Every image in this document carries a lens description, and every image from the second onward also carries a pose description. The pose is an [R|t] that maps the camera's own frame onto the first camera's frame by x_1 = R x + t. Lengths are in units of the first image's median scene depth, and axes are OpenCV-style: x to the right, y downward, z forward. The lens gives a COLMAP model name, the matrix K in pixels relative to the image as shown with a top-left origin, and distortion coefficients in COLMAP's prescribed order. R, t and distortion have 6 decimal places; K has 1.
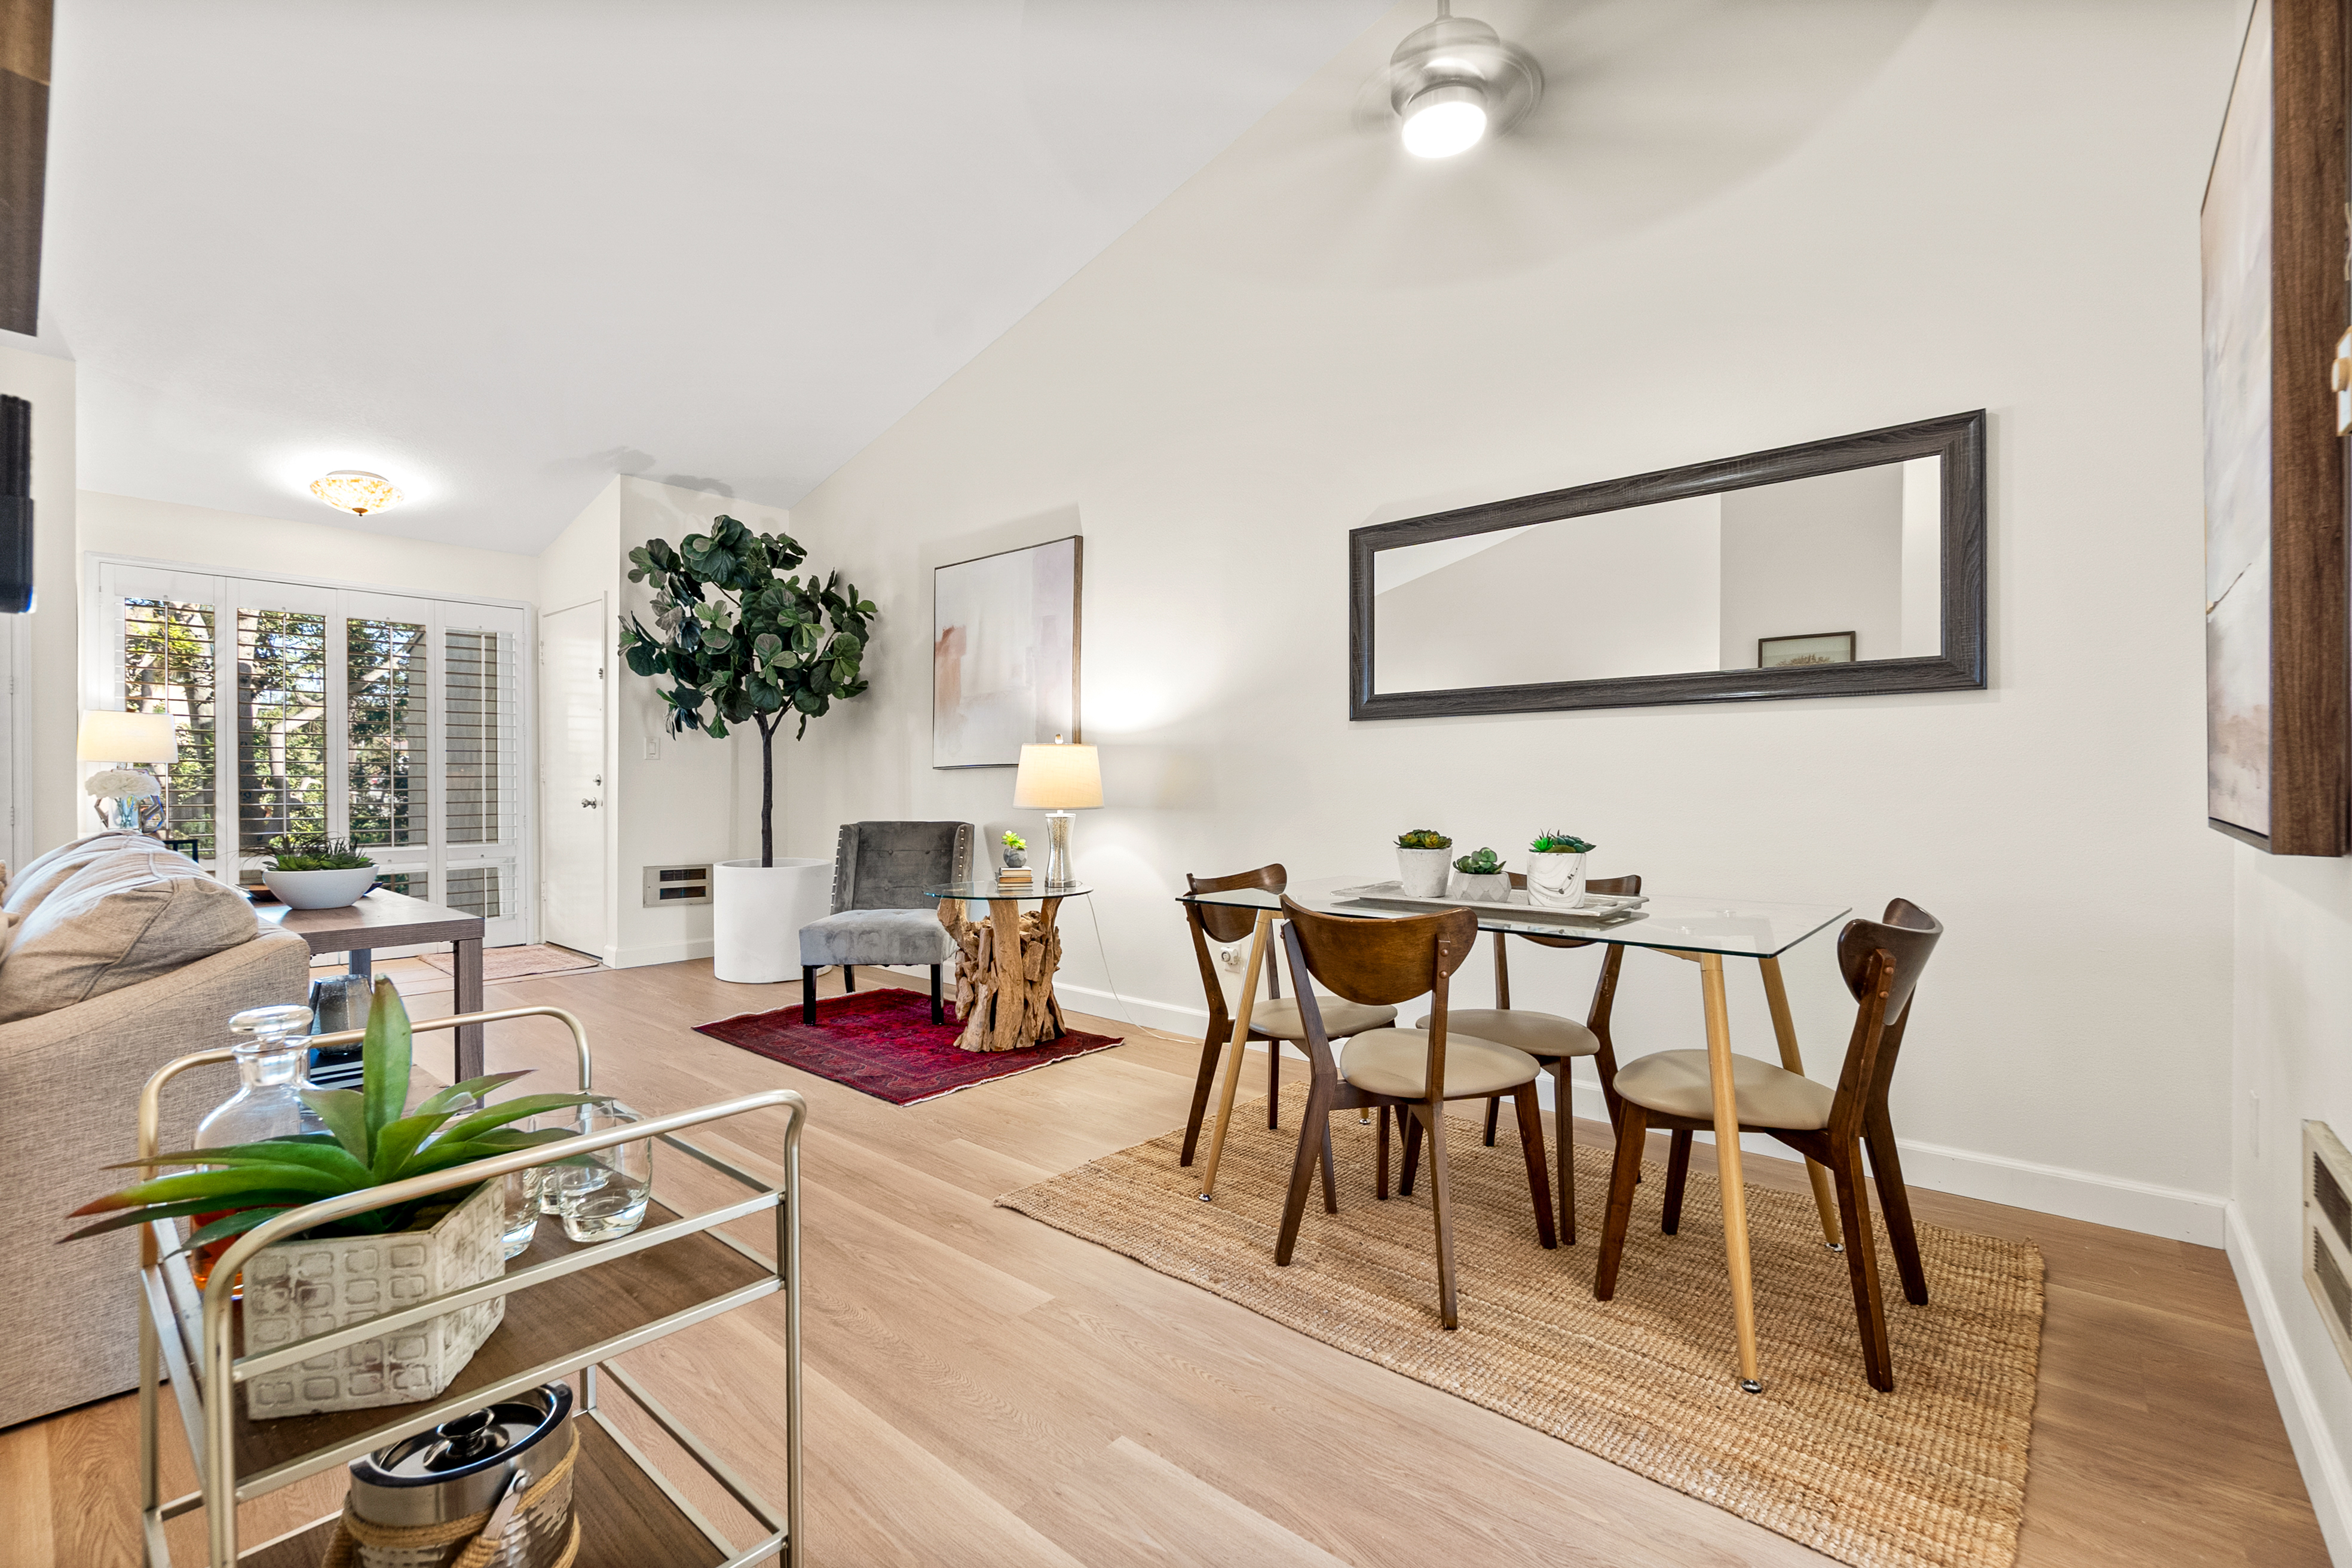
lens RADIAL K [[1020.6, 0, 1150.7], [0, 1020.6, 787.4], [0, 0, 1]] dist [-0.004195, -0.000200]
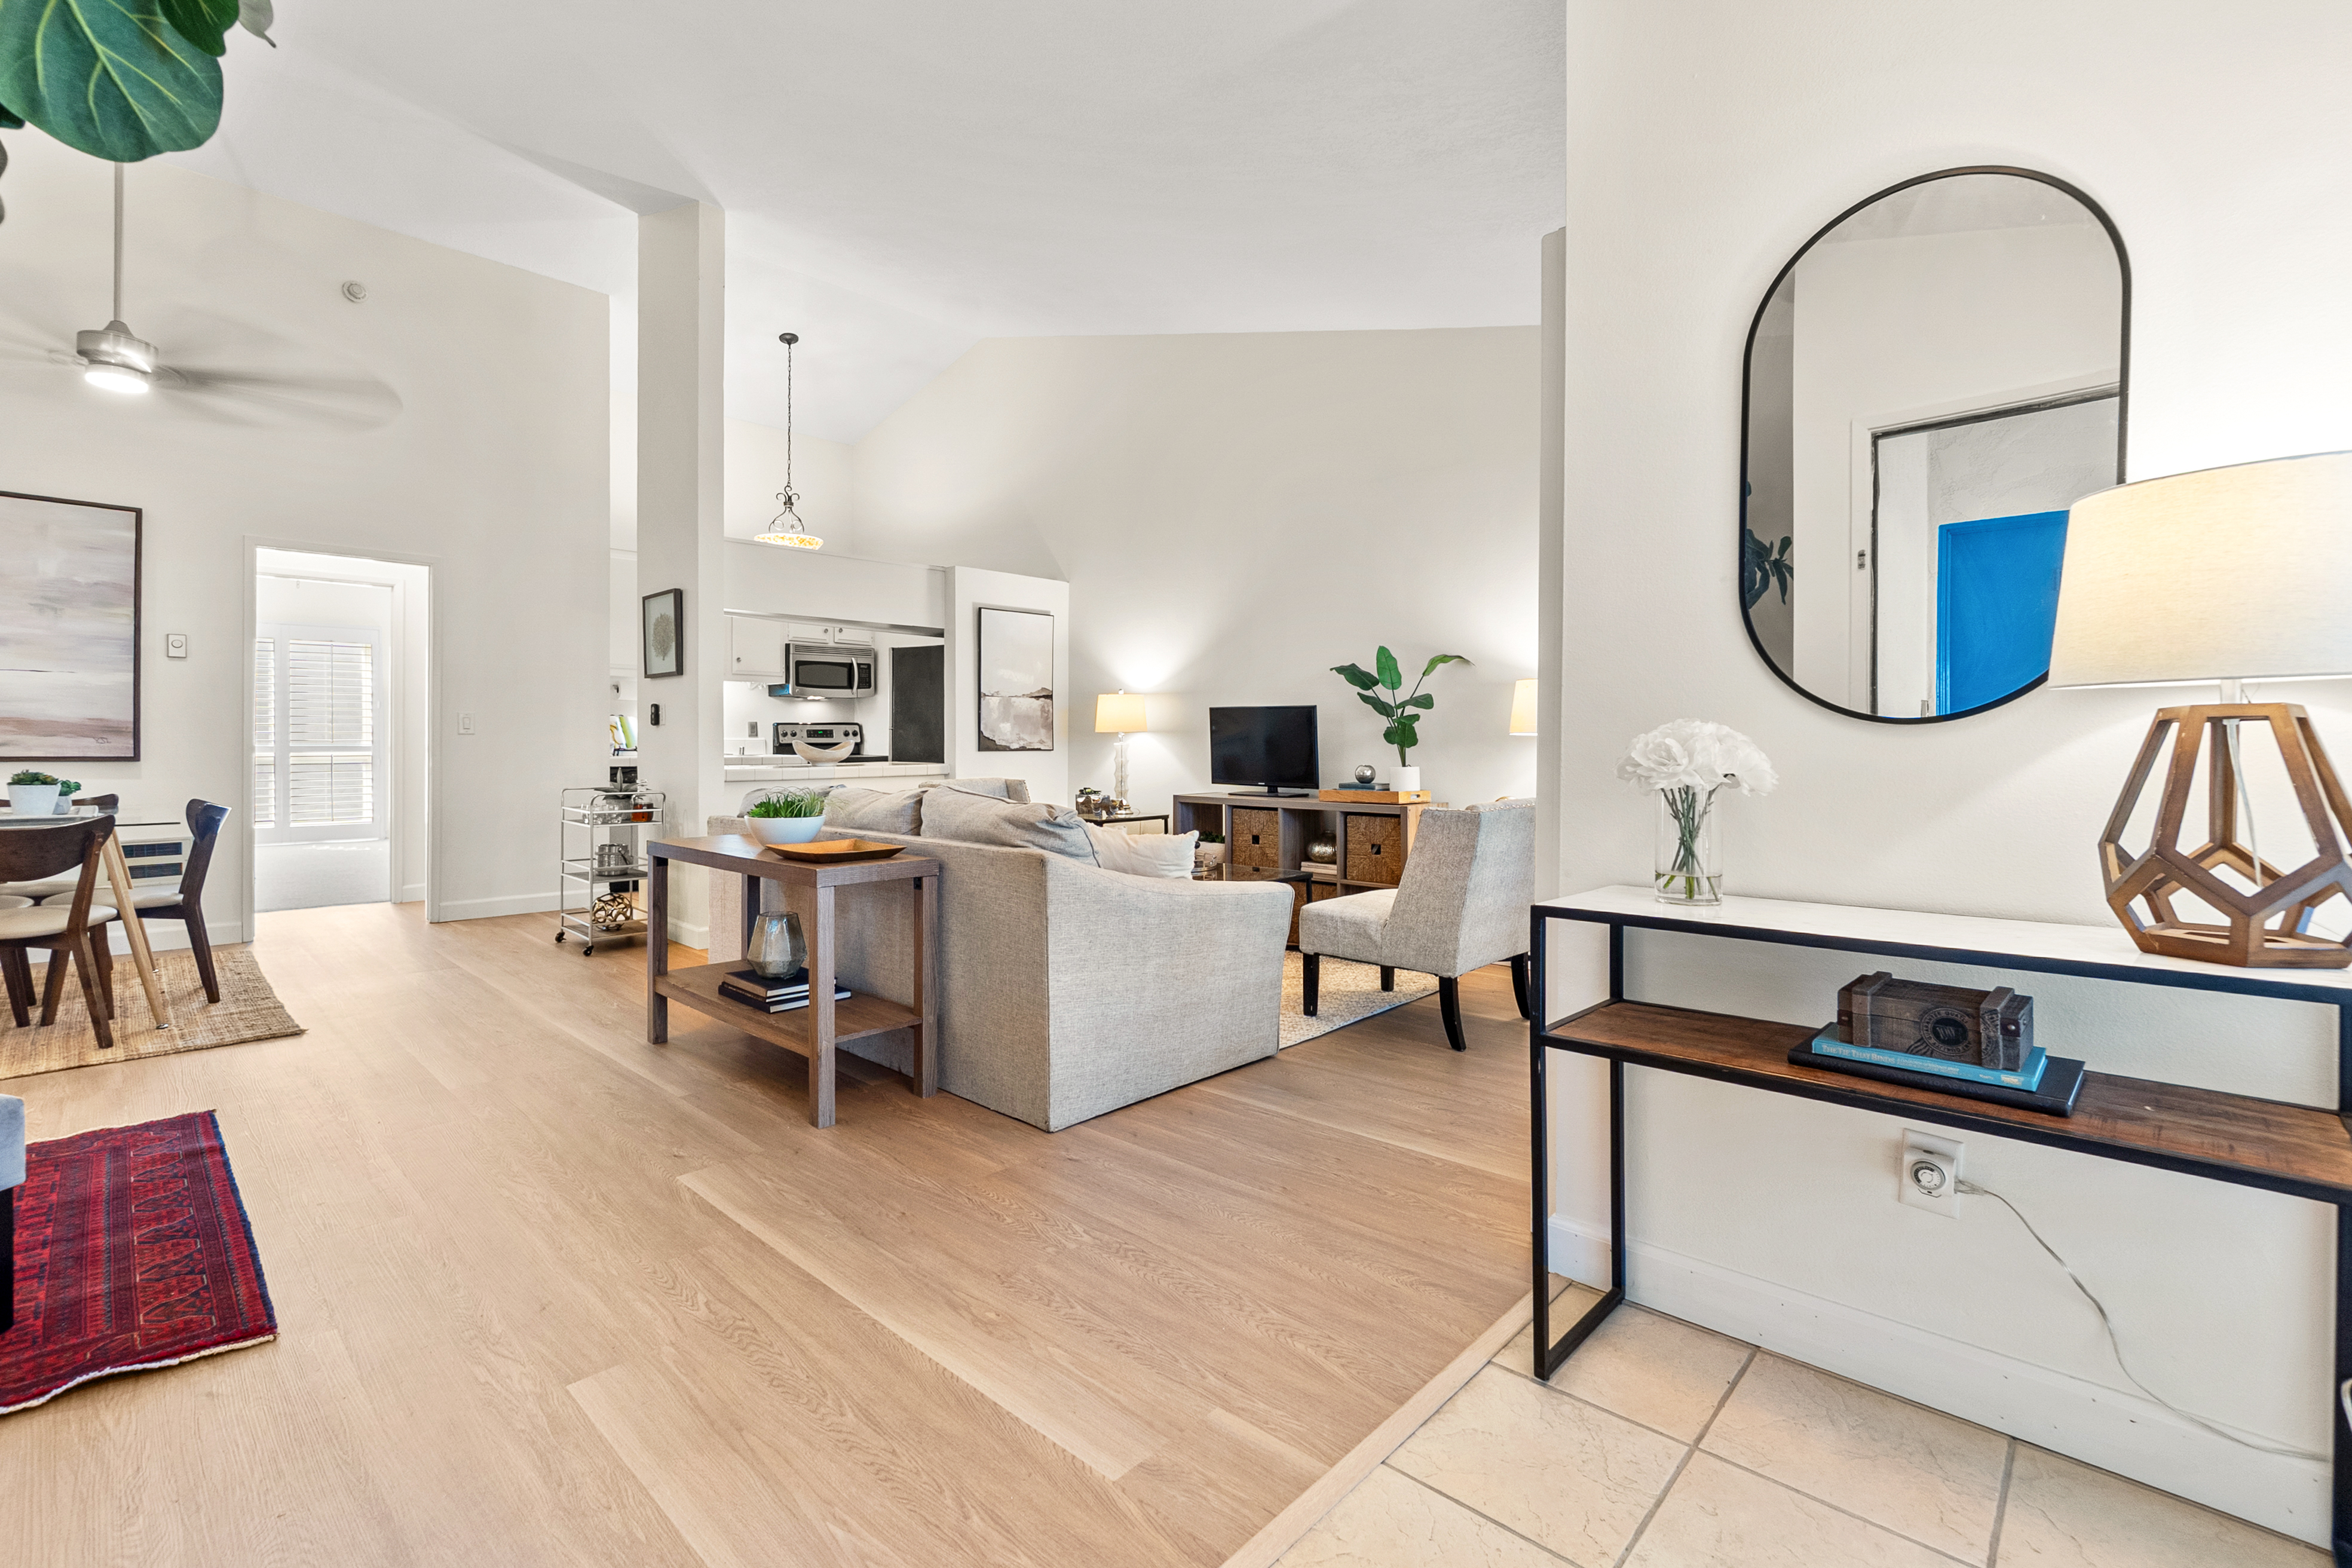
lens RADIAL K [[1024.0, 0, 1152.3], [0, 1024.0, 749.3], [0, 0, 1]] dist [-0.006504, 0.000330]
pose [[-0.999465, -0.005797, 0.032186, -0.851226], [-0.005495, 0.999940, 0.009485, -0.010656], [-0.032239, 0.009303, -0.999437, 1.454049]]
